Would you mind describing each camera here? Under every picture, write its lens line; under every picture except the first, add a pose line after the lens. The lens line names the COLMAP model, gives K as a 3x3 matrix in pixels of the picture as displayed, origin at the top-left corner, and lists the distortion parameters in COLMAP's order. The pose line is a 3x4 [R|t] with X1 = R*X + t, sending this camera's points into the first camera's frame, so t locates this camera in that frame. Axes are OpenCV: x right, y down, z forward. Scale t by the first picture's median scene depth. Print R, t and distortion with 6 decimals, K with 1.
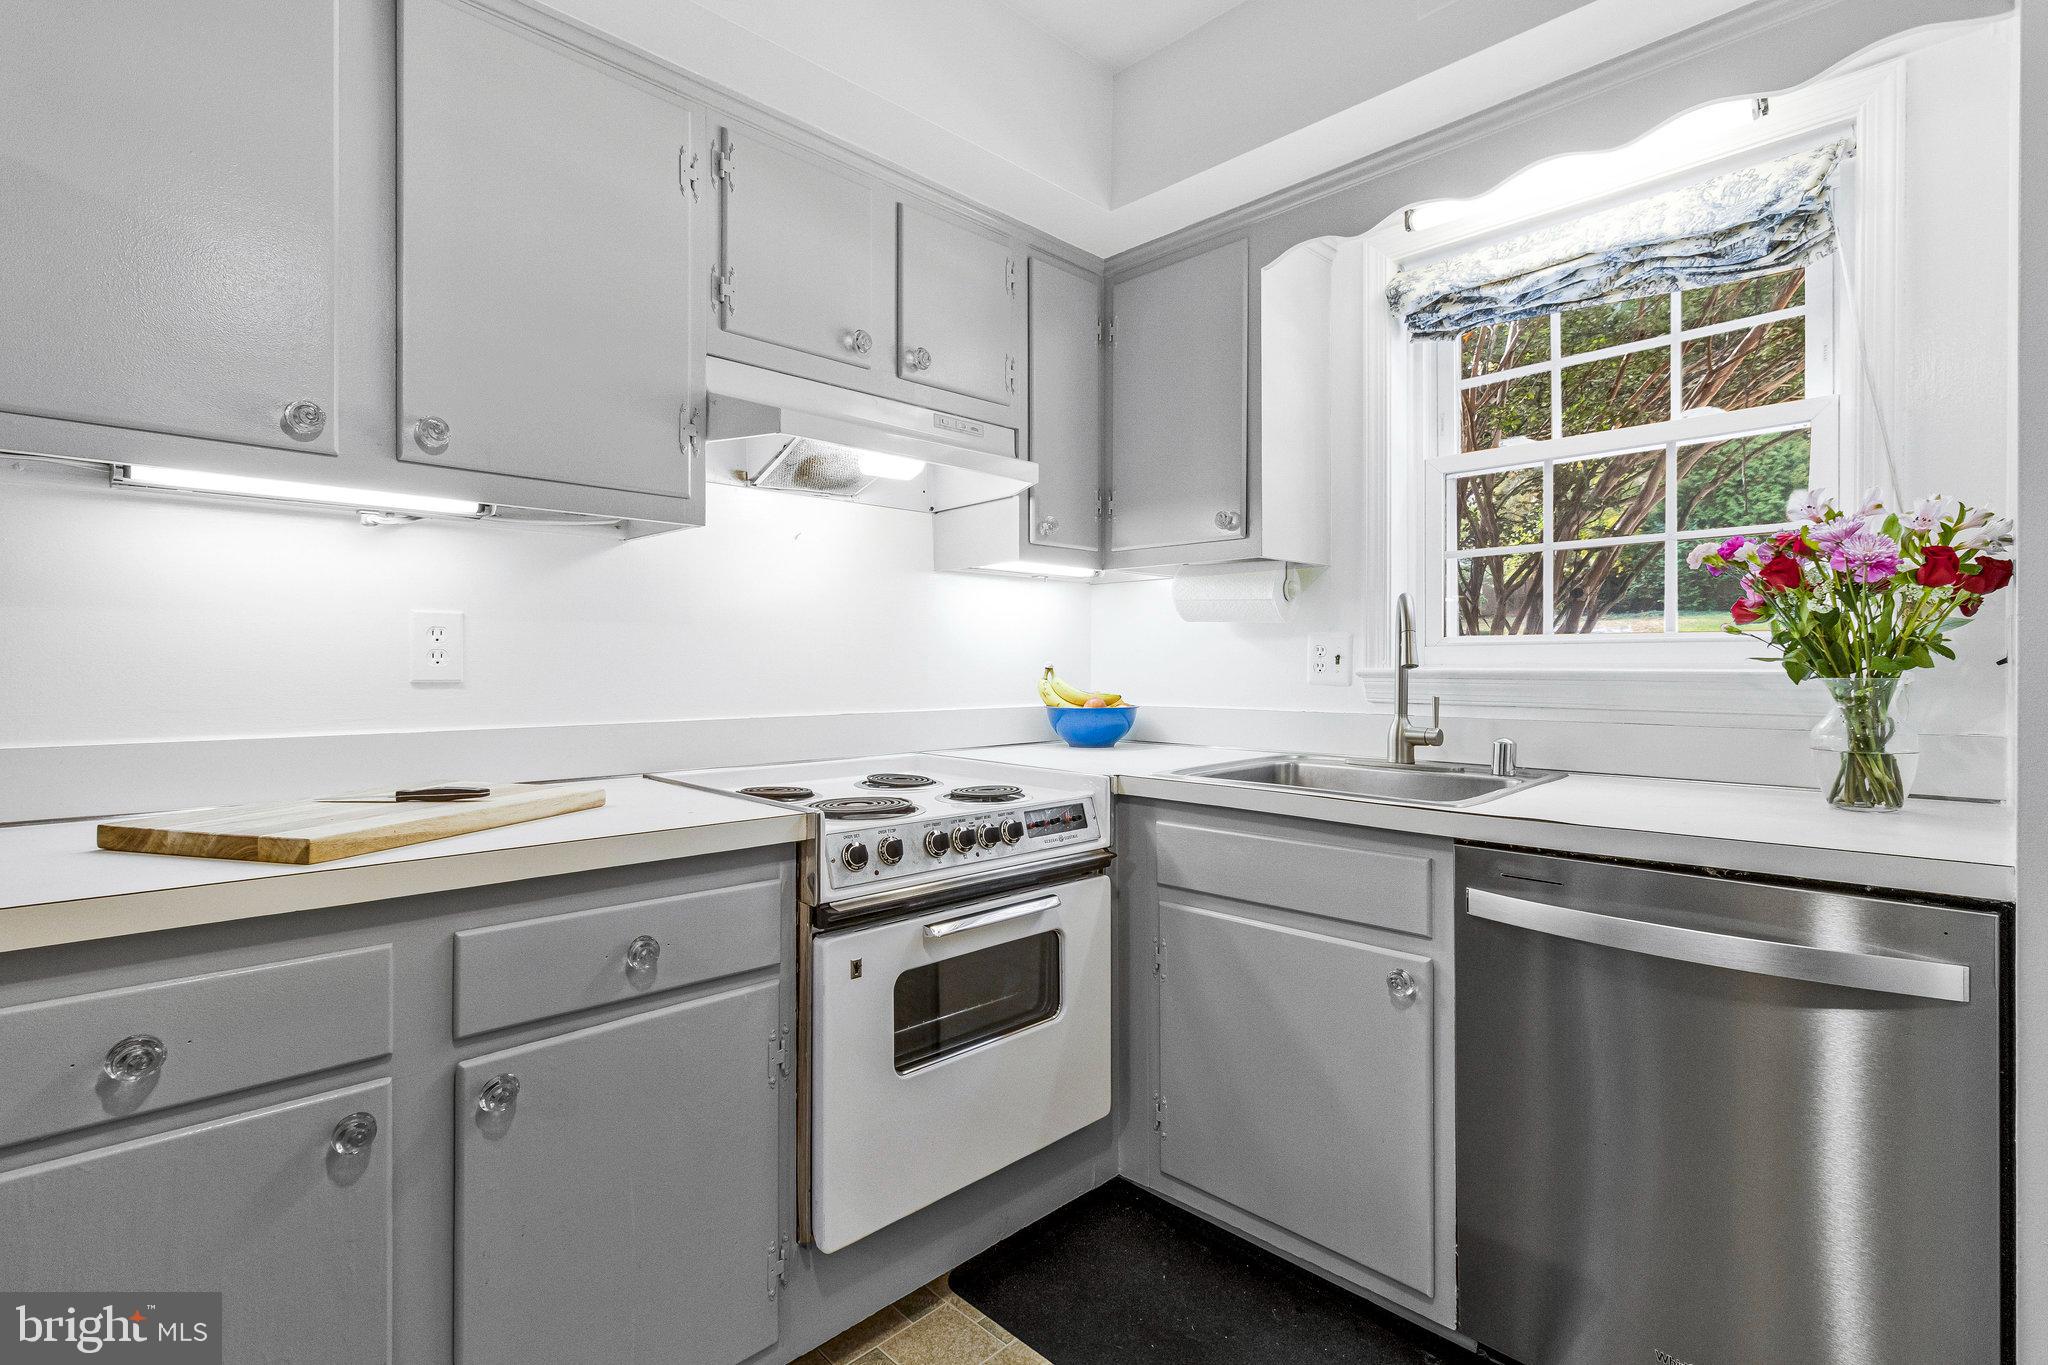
lens RADIAL K [[971.6, 0, 1032.1], [0, 971.6, 675.3], [0, 0, 1]] dist [0.003756, 0.000476]
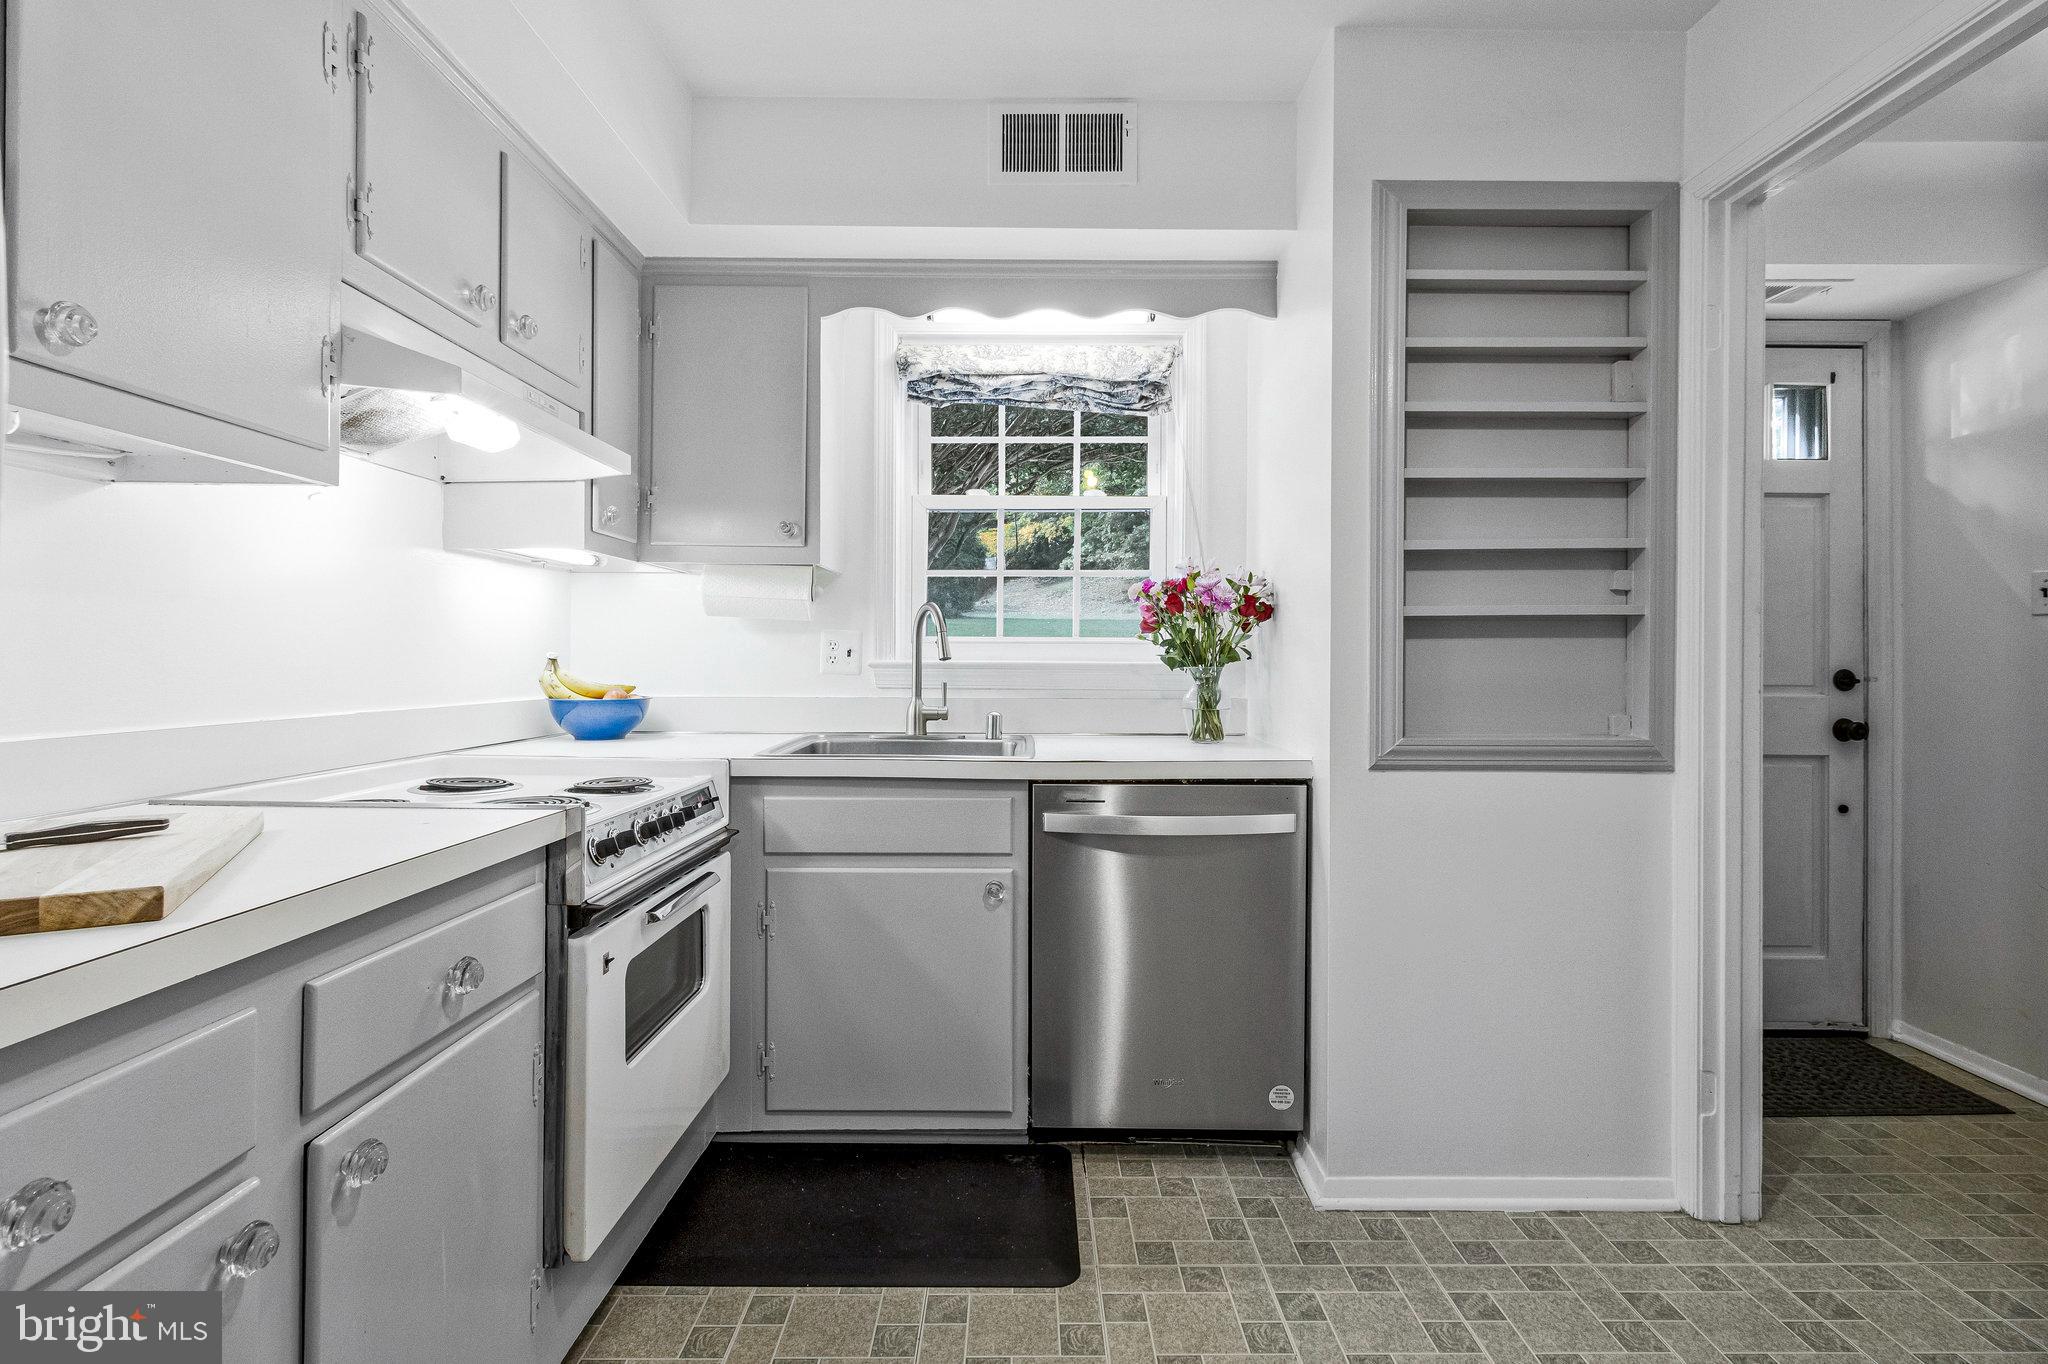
lens RADIAL K [[971.6, 0, 1032.1], [0, 971.6, 674.8], [0, 0, 1]] dist [0.003756, 0.000476]
pose [[0.705230, -0.008026, 0.708933, -0.468530], [0.002025, 0.999955, 0.009307, -0.000193], [-0.708976, -0.005128, 0.705214, -0.003989]]
